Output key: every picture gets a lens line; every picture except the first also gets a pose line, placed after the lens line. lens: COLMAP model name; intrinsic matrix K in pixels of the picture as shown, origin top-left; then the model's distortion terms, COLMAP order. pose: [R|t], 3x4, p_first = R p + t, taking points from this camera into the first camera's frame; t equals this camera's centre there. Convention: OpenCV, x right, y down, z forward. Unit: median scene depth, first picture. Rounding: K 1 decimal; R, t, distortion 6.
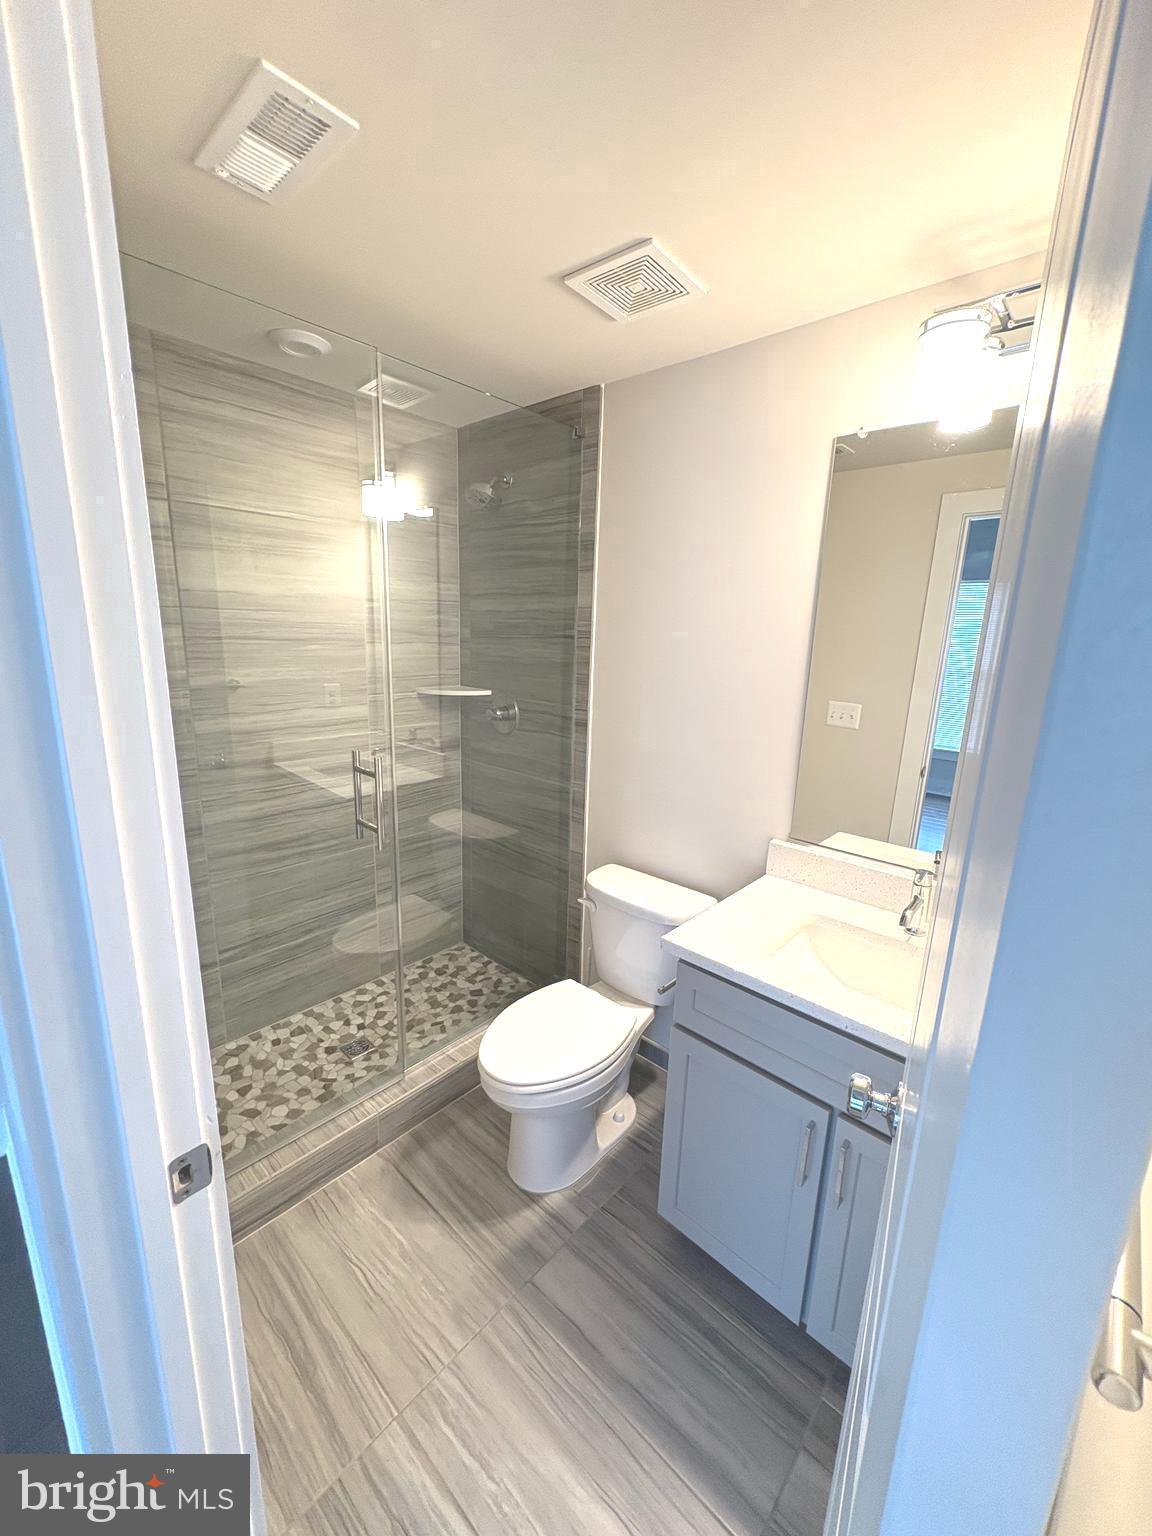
lens RADIAL K [[609.7, 0, 572.0], [0, 609.7, 767.0], [0, 0, 1]] dist [0.000467, 0.000406]
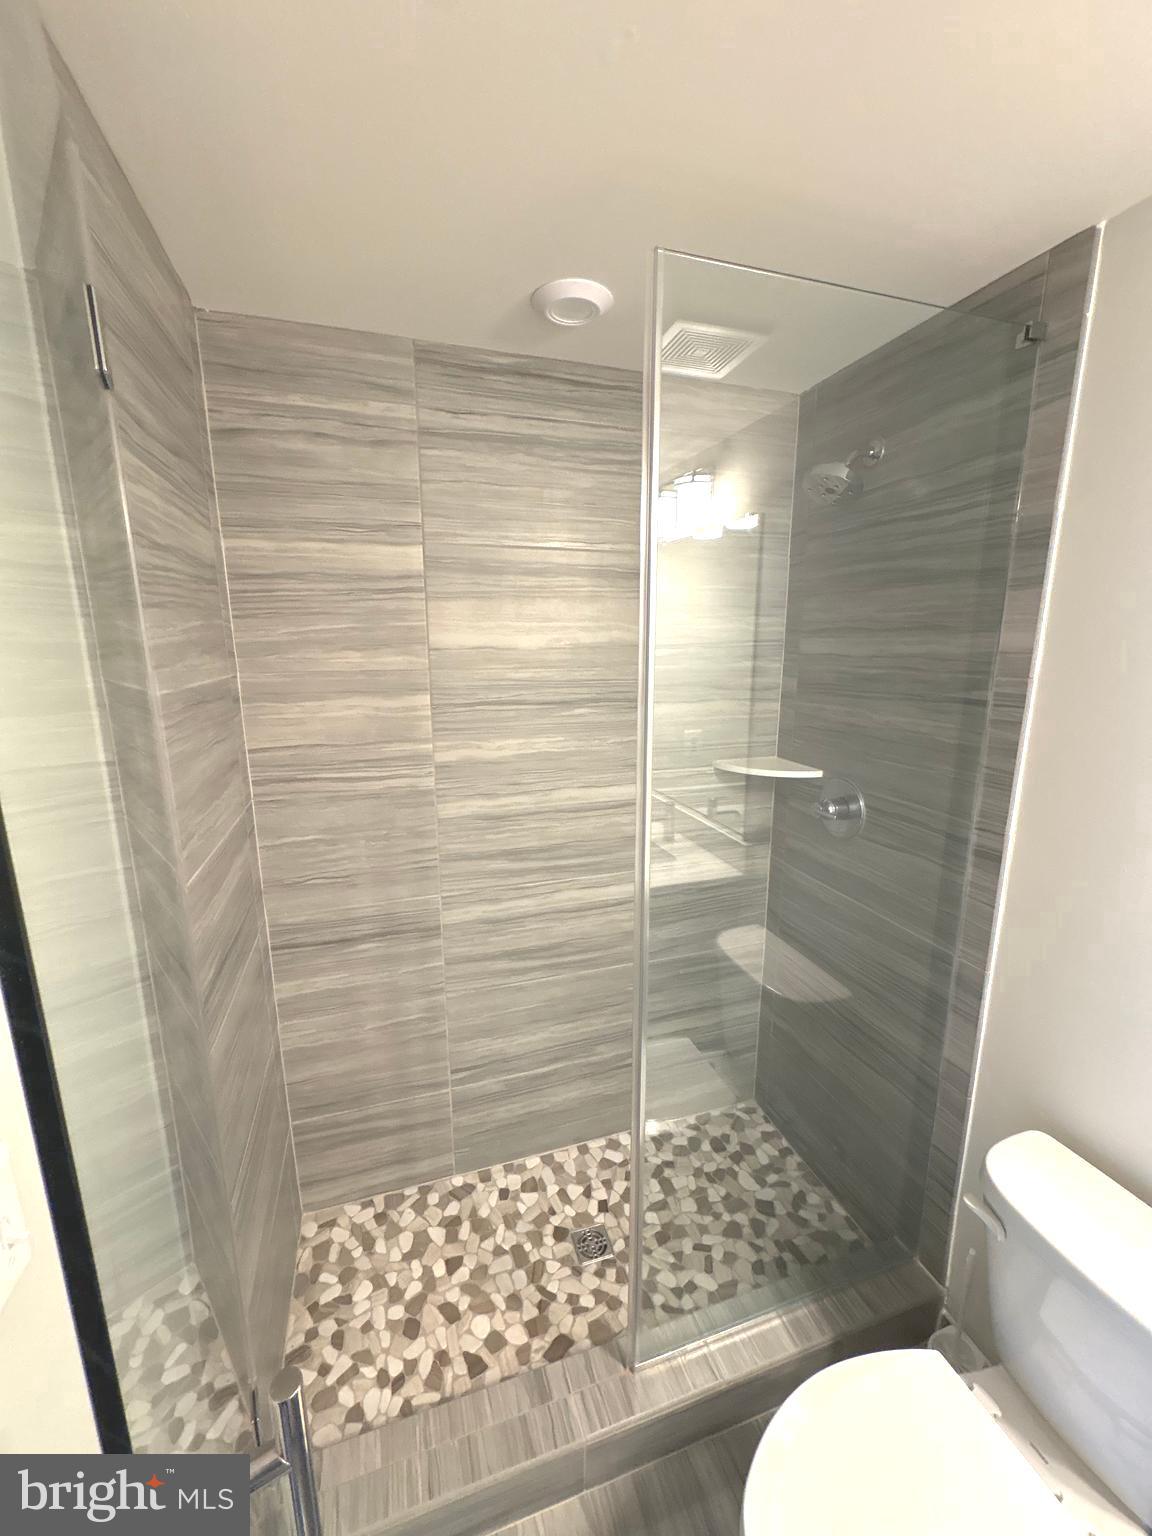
lens RADIAL K [[609.7, 0, 572.0], [0, 609.7, 767.0], [0, 0, 1]] dist [0.000467, 0.000406]
pose [[0.865295, 0.068714, -0.496531, -0.042548], [-0.082755, 0.996550, -0.006304, -0.114080], [0.494385, 0.046546, 0.867996, 0.307876]]
